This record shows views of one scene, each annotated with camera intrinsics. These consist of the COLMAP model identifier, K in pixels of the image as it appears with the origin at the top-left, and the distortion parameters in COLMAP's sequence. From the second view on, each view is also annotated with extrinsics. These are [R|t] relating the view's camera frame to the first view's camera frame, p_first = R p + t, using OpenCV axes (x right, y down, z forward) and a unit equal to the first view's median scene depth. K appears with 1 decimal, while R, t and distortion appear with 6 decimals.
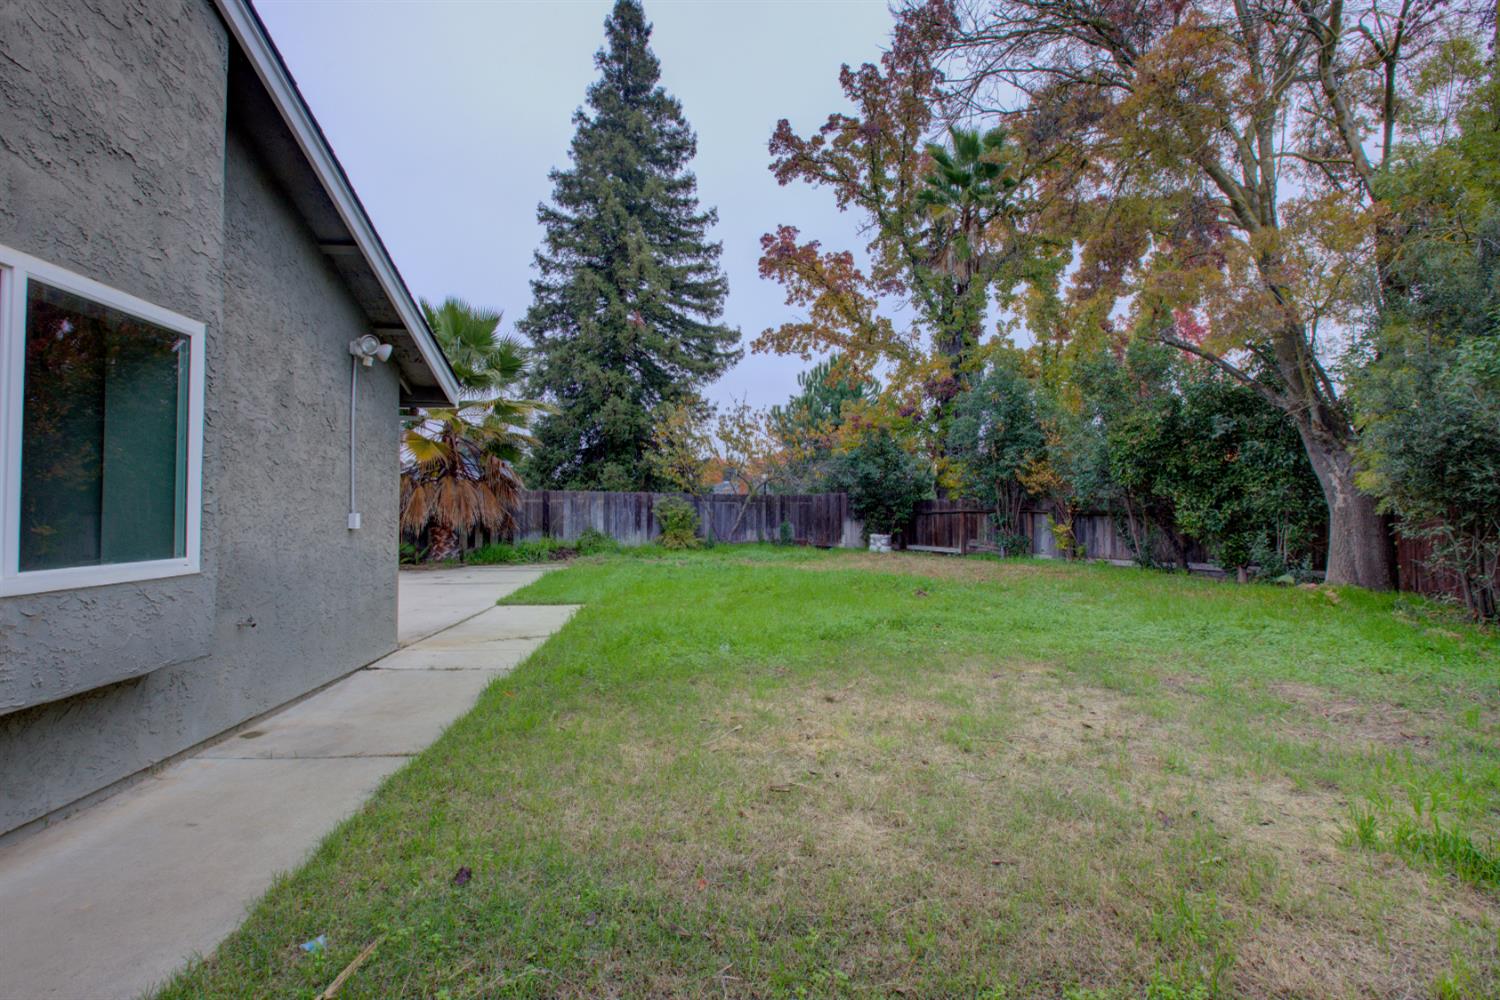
lens RADIAL K [[700.3, 0, 749.4], [0, 700.3, 497.2], [0, 0, 1]] dist [-0.000931, 0.000904]
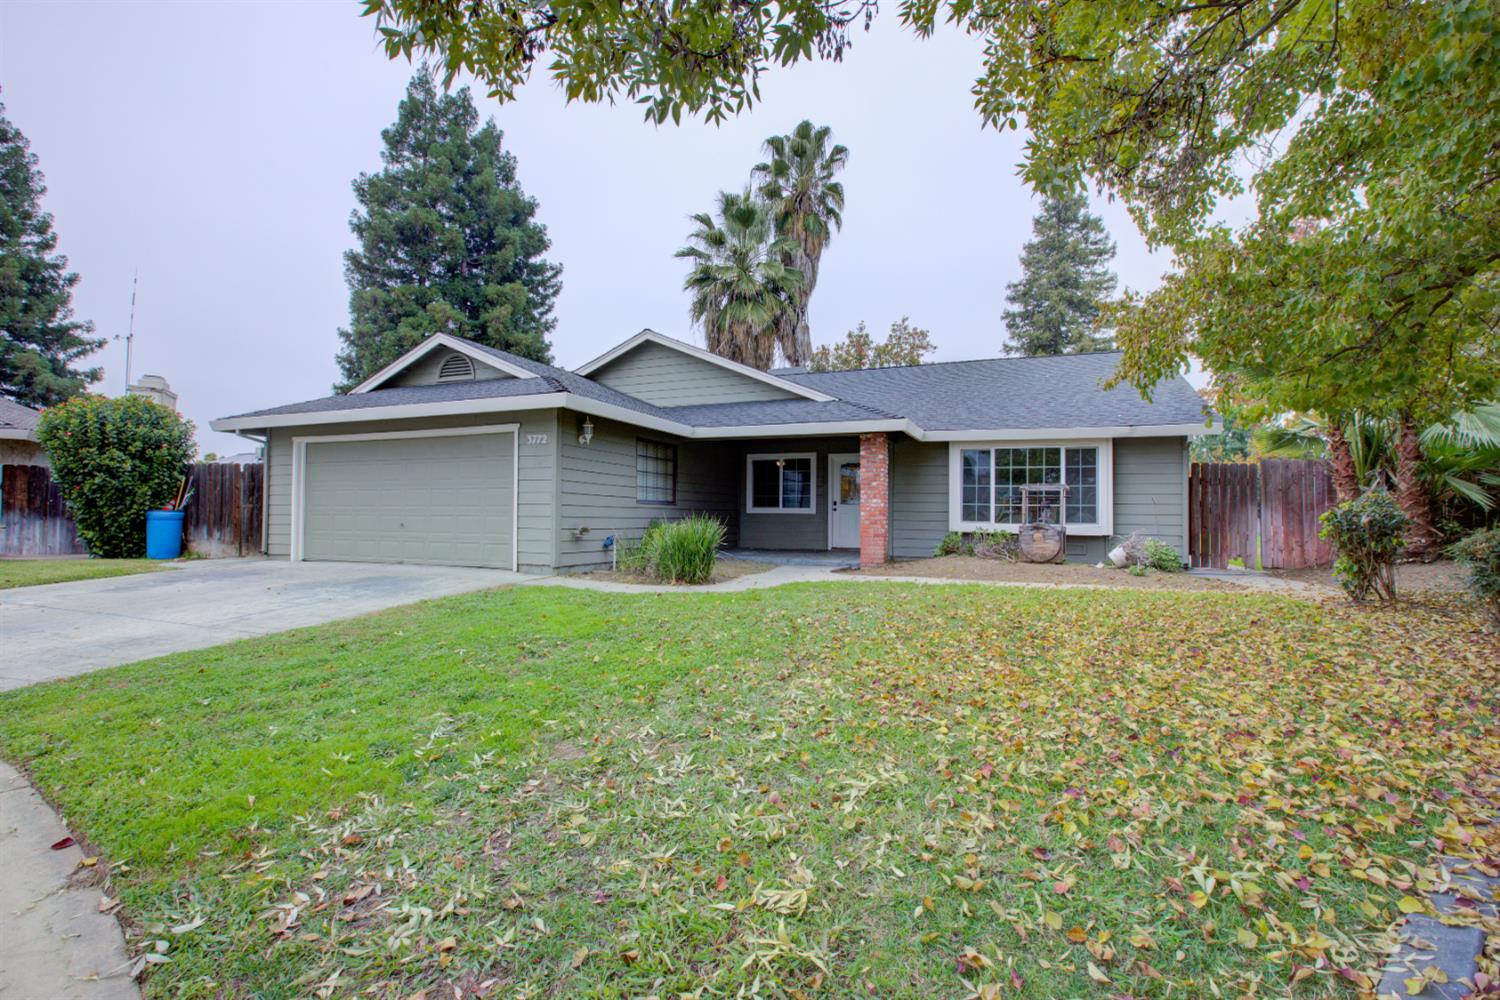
lens RADIAL K [[680.3, 0, 741.2], [0, 680.3, 507.8], [0, 0, 1]] dist [-0.010072, 0.000208]
pose [[0.885739, 0.006244, -0.464142, -0.112836], [0.001797, 0.999856, 0.016881, -0.008994], [0.464181, -0.015787, 0.885600, -0.583015]]
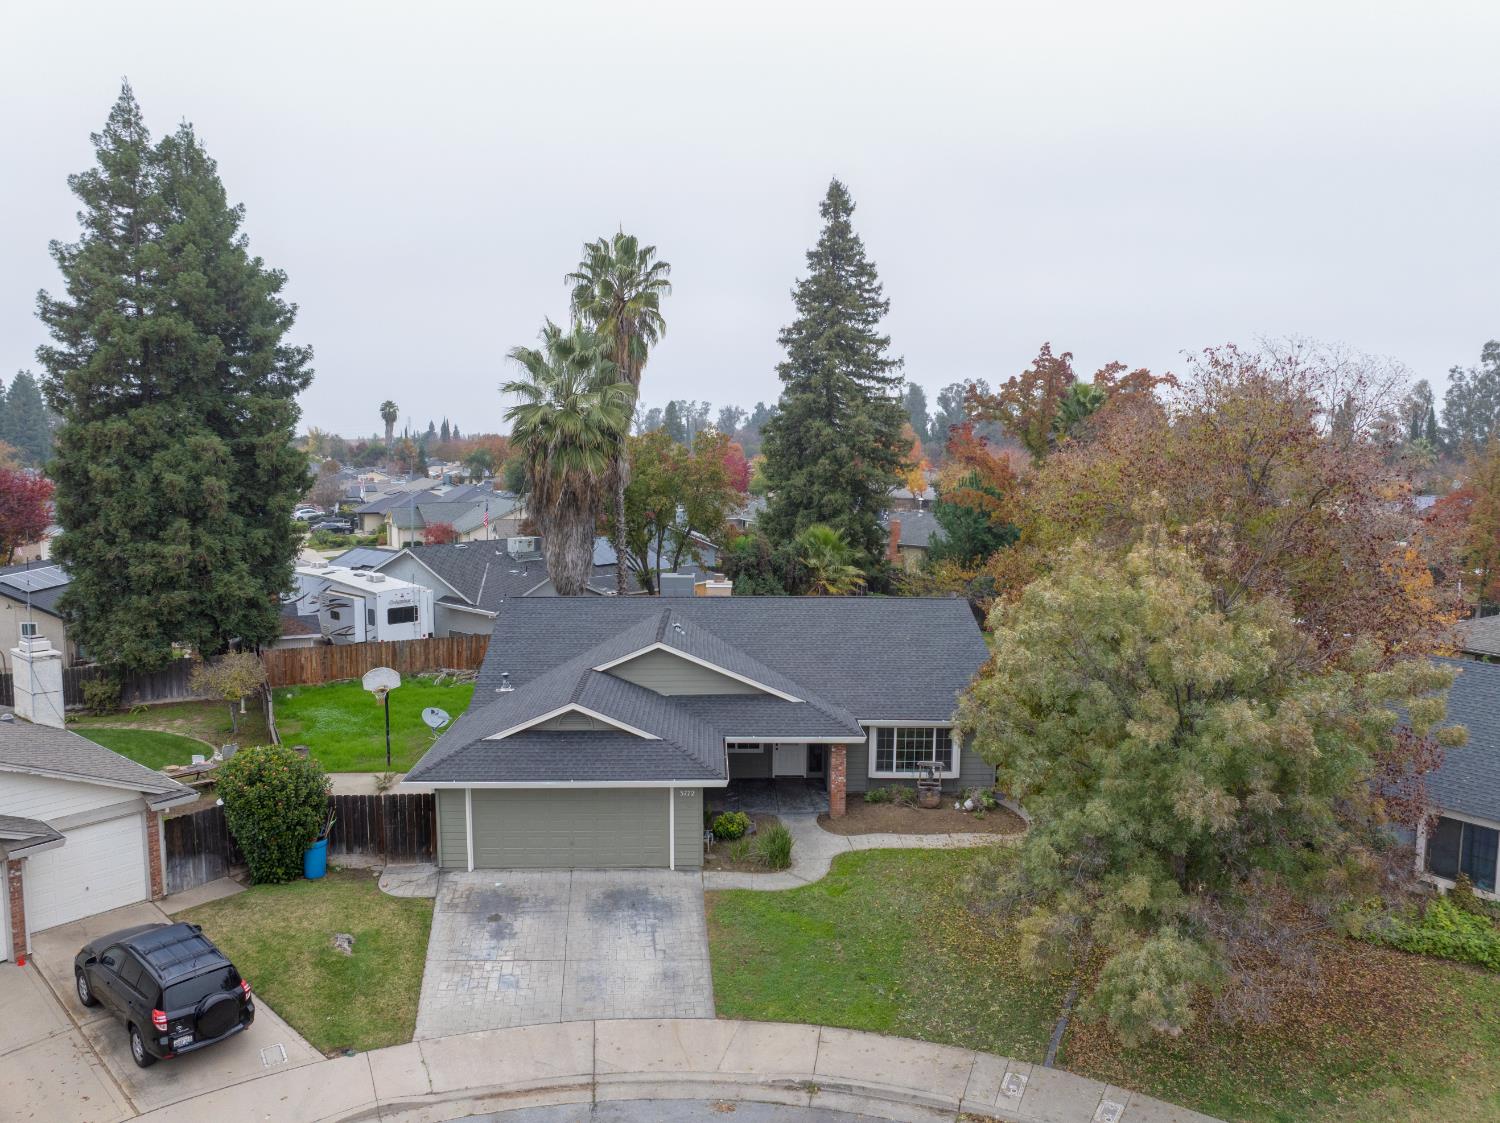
lens RADIAL K [[1050.3, 0, 750.0], [0, 1050.3, 561.5], [0, 0, 1]] dist [-0.024585, -0.002842]
pose [[0.998897, 0.016535, -0.043955, -0.253909], [-0.010271, 0.990224, 0.139107, -0.307715], [0.045826, -0.138502, 0.989301, -1.091516]]
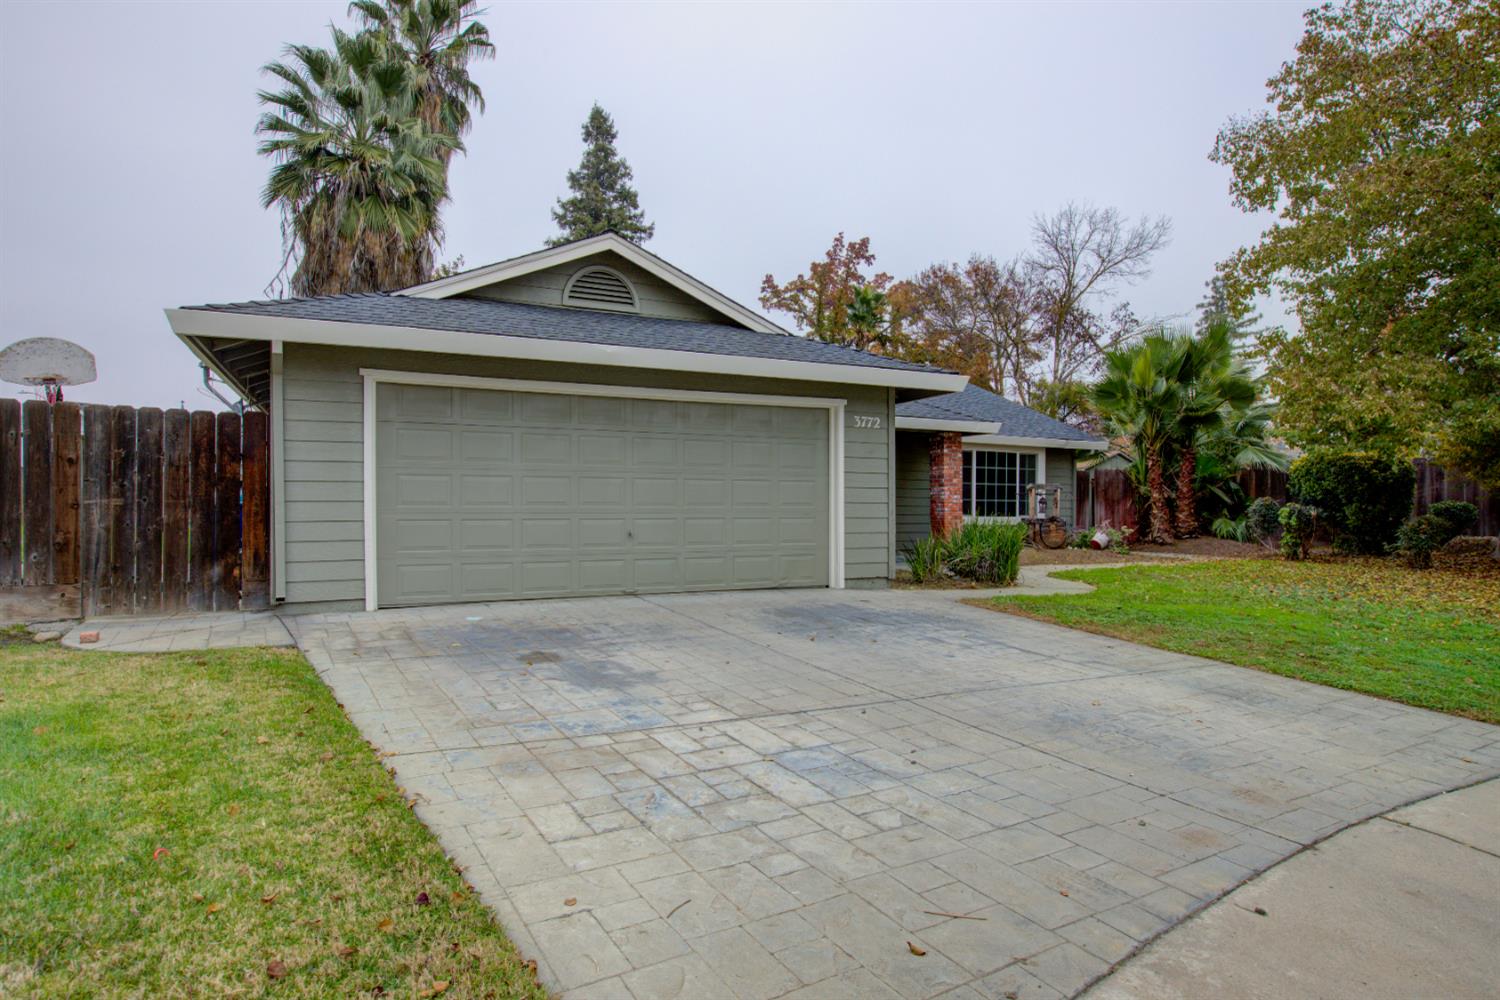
lens RADIAL K [[827.5, 0, 757.5], [0, 827.5, 502.3], [0, 0, 1]] dist [-0.001507, 0.000574]
pose [[0.935624, 0.008079, 0.352906, -0.469230], [-0.016675, 0.999634, 0.021323, -0.011475], [-0.352604, -0.025836, 0.935416, -0.620578]]
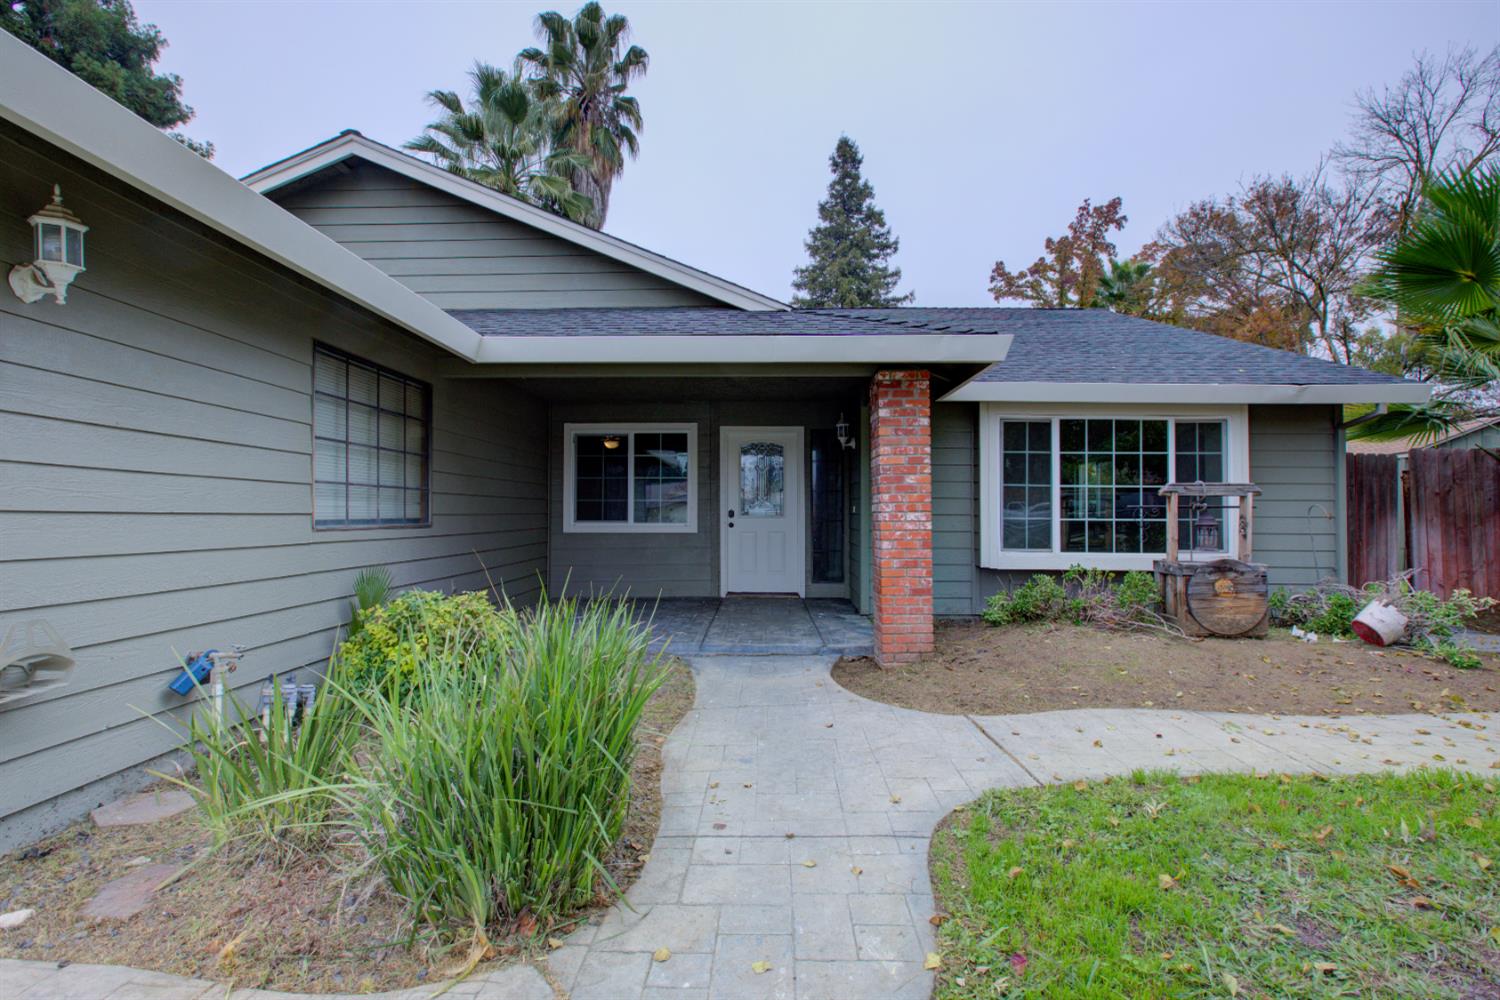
lens RADIAL K [[687.9, 0, 747.7], [0, 687.9, 500.7], [0, 0, 1]] dist [-0.004585, 0.001263]
pose [[0.994234, 0.000879, -0.107229, -0.234893], [0.000377, 0.999932, 0.011687, -0.012251], [0.107232, -0.011660, 0.994166, -0.408405]]
